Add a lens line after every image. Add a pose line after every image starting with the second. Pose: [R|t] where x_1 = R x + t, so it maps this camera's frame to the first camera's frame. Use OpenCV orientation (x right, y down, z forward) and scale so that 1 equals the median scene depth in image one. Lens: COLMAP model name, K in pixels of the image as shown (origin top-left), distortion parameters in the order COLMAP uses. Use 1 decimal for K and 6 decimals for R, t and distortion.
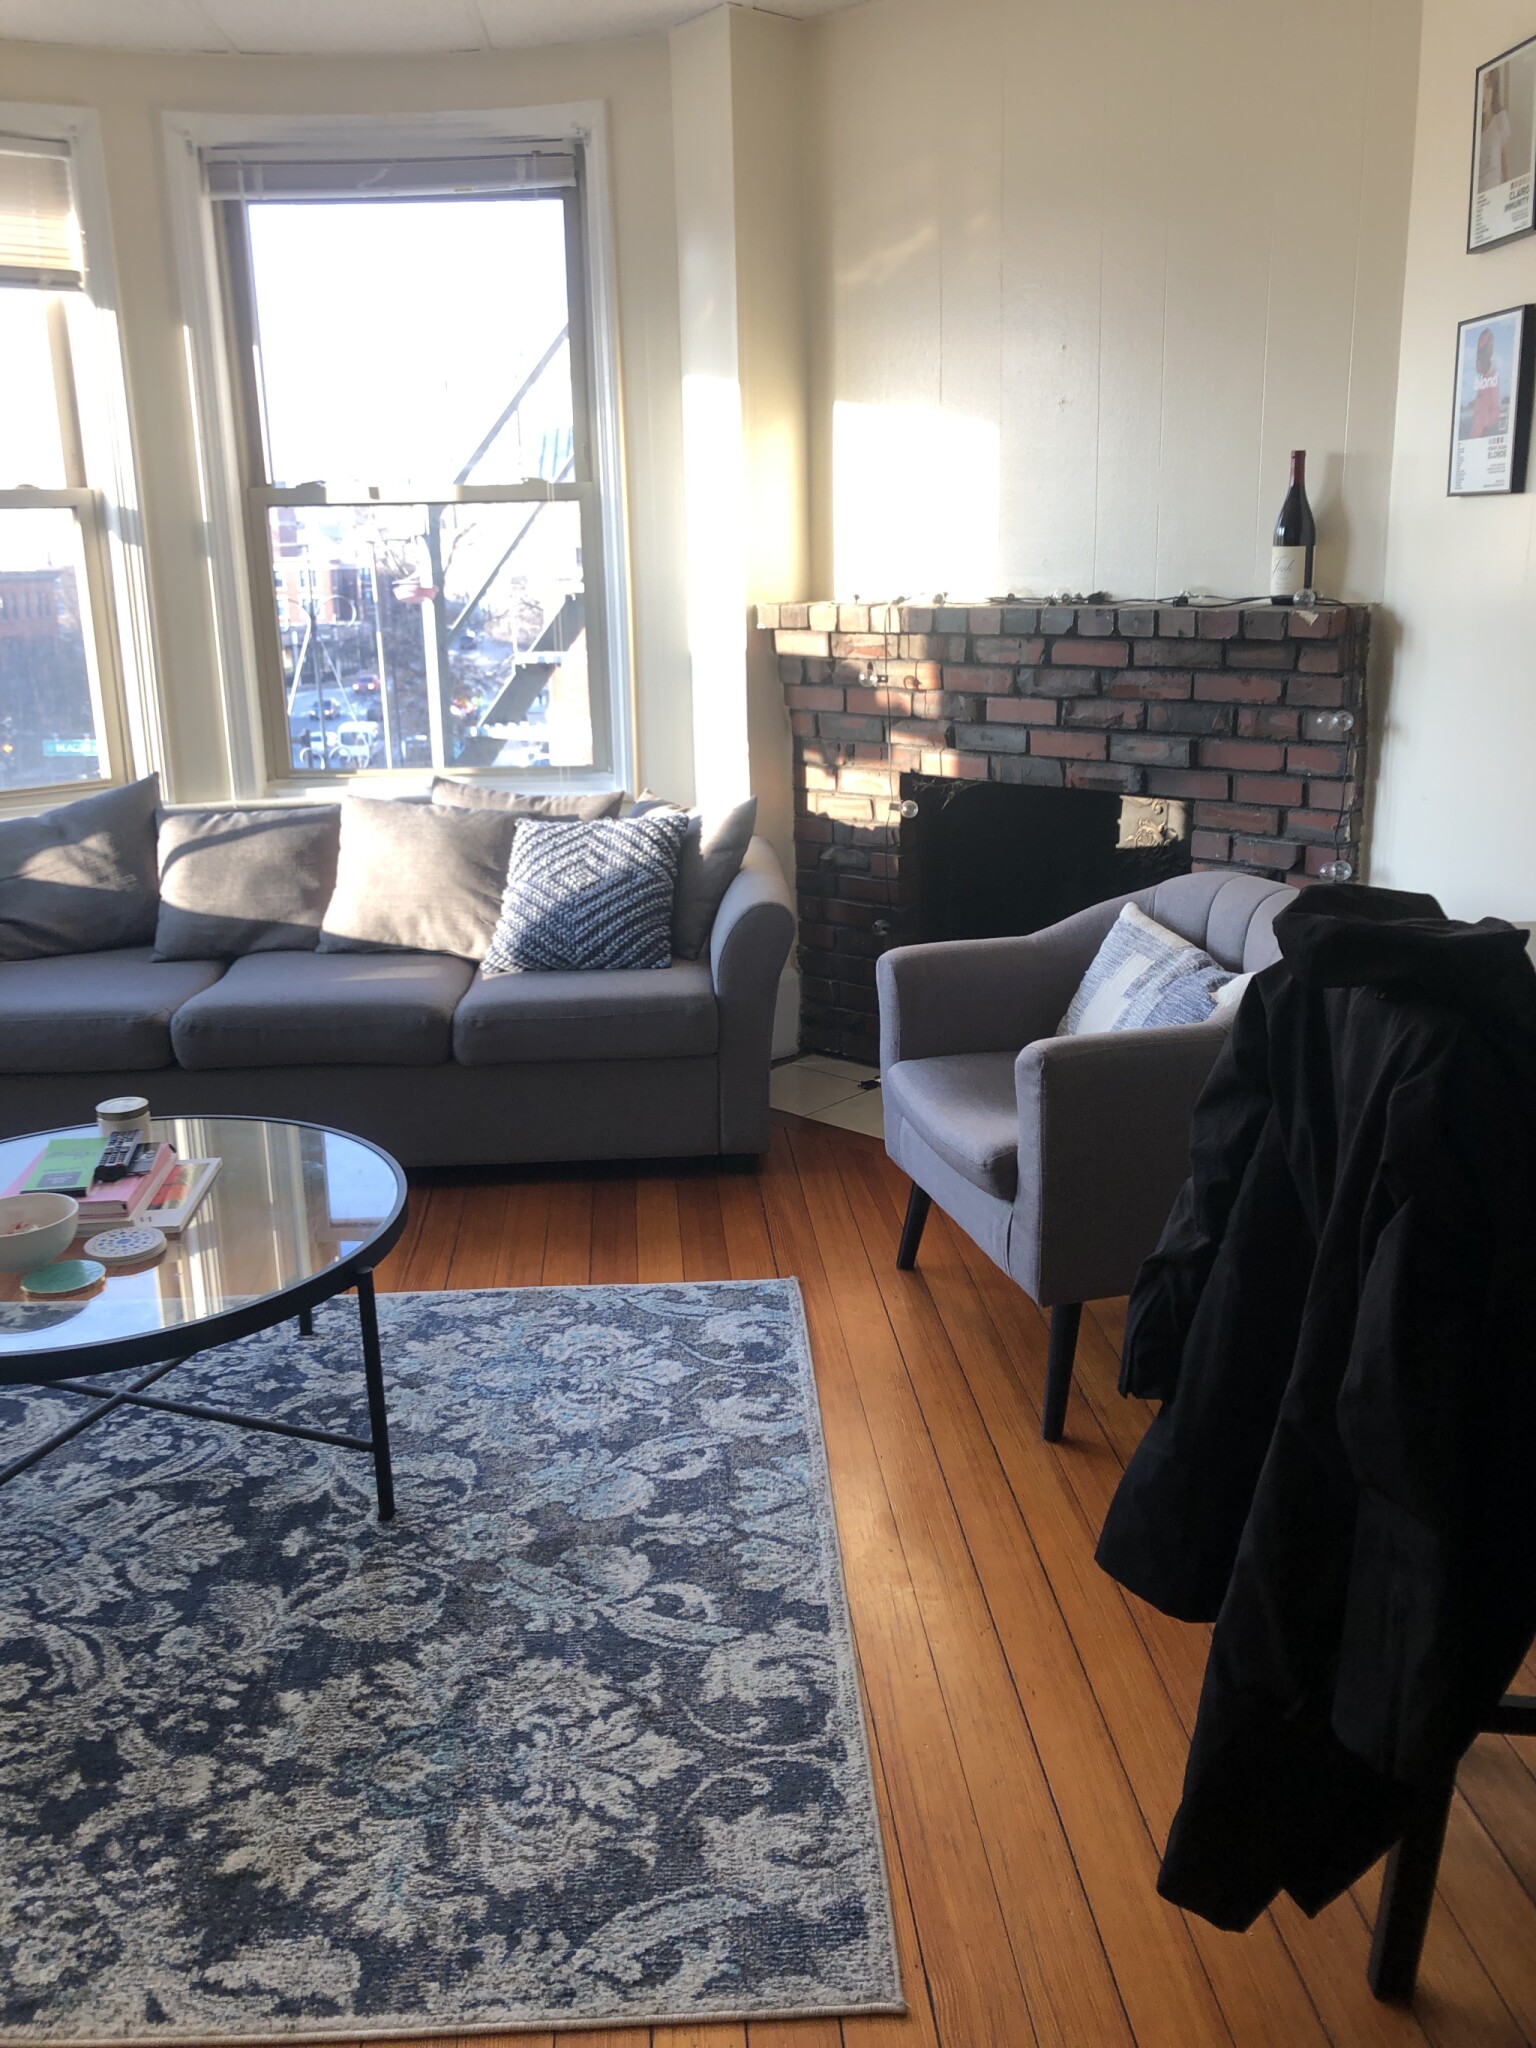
lens RADIAL K [[1698.5, 0, 770.2], [0, 1698.5, 960.5], [0, 0, 1]] dist [0.042142, -0.067857]
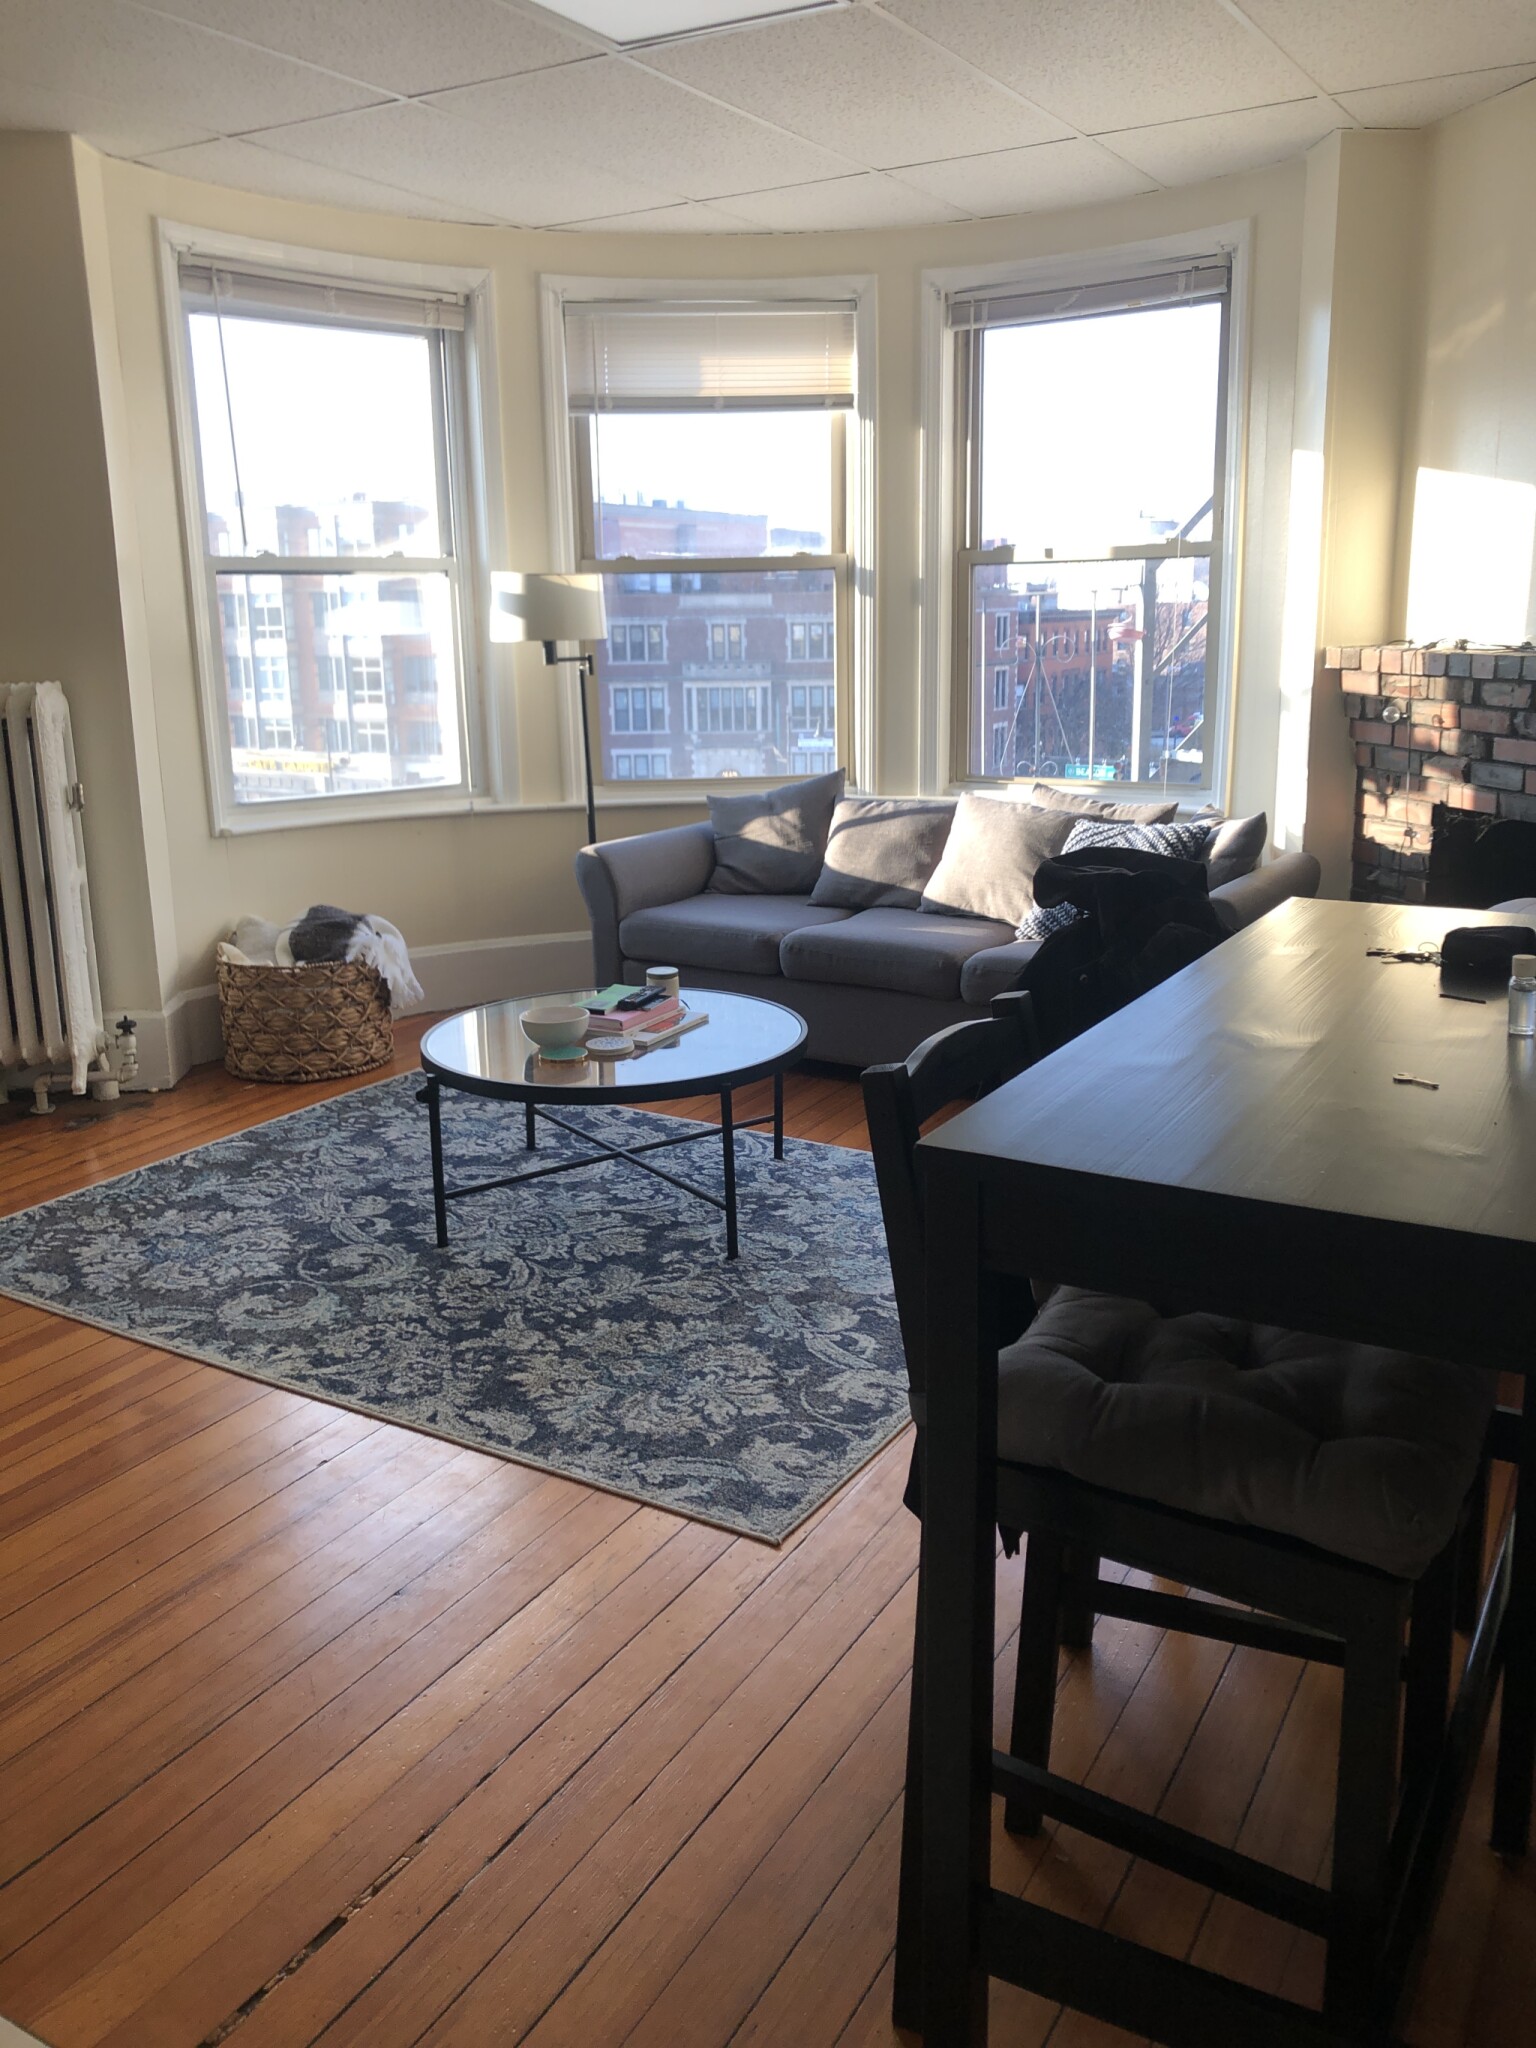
lens RADIAL K [[1639.7, 0, 768.0], [0, 1639.7, 1024.0], [0, 0, 1]] dist [0.004222, -0.112709]
pose [[0.826061, 0.136430, -0.546818, 0.346171], [-0.123194, 0.990505, 0.061024, 0.019170], [0.549951, 0.016955, 0.835025, -0.114460]]
